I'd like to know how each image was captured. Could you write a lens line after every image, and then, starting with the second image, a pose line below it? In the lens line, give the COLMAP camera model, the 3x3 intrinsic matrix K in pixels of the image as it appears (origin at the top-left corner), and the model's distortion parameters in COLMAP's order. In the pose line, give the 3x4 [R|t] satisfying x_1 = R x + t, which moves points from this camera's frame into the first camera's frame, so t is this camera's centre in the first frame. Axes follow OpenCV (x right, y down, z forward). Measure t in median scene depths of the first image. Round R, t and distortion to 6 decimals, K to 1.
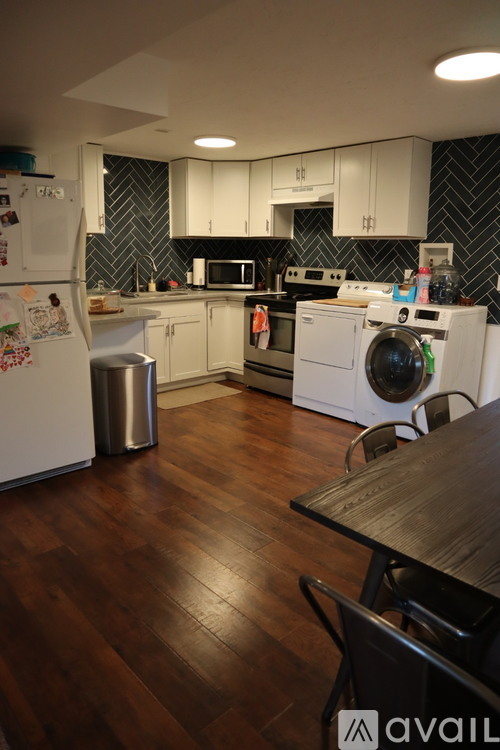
lens RADIAL K [[518.6, 0, 247.1], [0, 518.6, 373.3], [0, 0, 1]] dist [-0.091065, 0.003092]
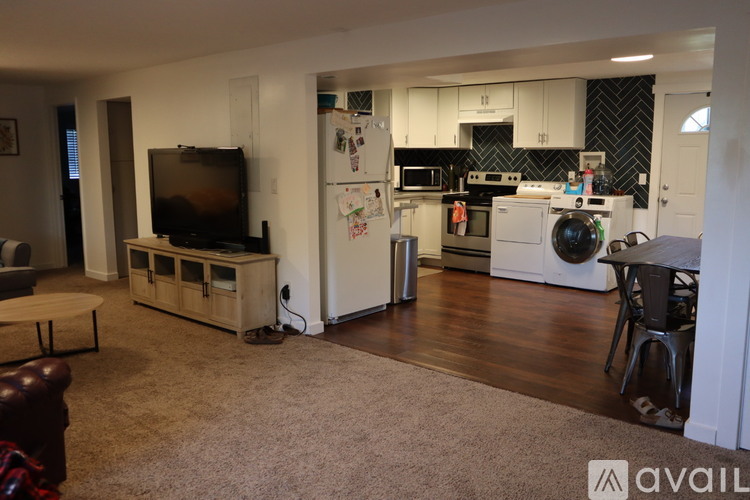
lens RADIAL K [[634.5, 0, 381.8], [0, 634.5, 247.8], [0, 0, 1]] dist [-0.079719, 0.103404]
pose [[0.992338, -0.030416, 0.119754, -0.359045], [0.040688, 0.995610, -0.084292, 0.109010], [-0.116664, 0.088519, 0.989219, -0.526598]]
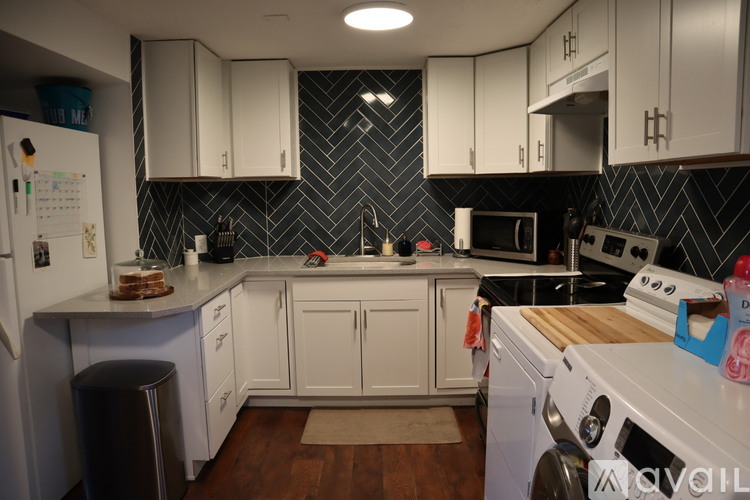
lens RADIAL K [[518.6, 0, 375.0], [0, 518.6, 250.0], [0, 0, 1]] dist [-0.091065, 0.003092]
pose [[0.736422, 0.057795, -0.674049, 0.308003], [-0.133843, 0.989097, -0.061420, -0.136042], [0.663150, 0.135448, 0.736129, 0.537001]]
